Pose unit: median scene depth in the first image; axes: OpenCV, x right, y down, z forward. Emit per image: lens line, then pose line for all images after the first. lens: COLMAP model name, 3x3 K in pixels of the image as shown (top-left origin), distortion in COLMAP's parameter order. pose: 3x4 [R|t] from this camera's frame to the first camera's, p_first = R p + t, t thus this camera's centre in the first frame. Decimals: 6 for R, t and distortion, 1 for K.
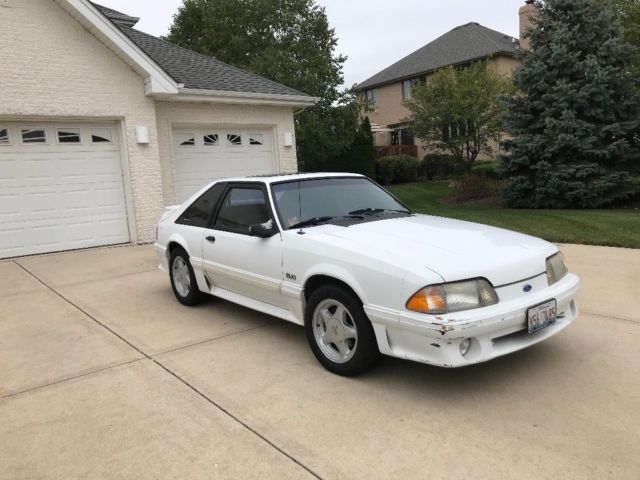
lens RADIAL K [[536.7, 0, 320.0], [0, 536.7, 240.0], [0, 0, 1]] dist [-0.022556, 0.014141]
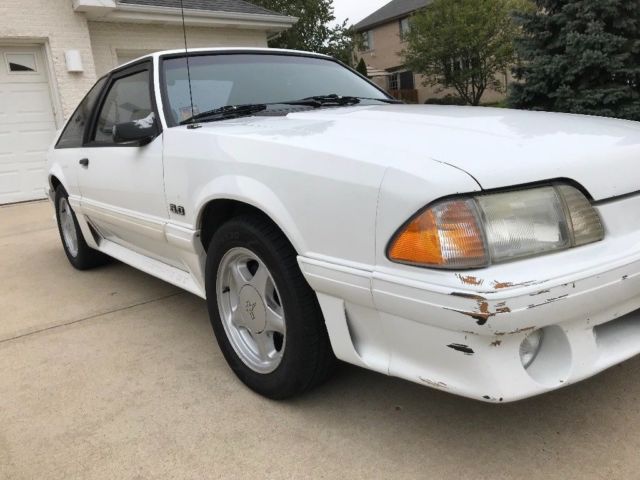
lens RADIAL K [[536.7, 0, 320.0], [0, 536.7, 240.0], [0, 0, 1]] dist [-0.022556, 0.014141]
pose [[0.999280, -0.037155, -0.007636, 0.036405], [0.037634, 0.996310, 0.077132, 0.025410], [0.004742, -0.077364, 0.996992, 0.189174]]
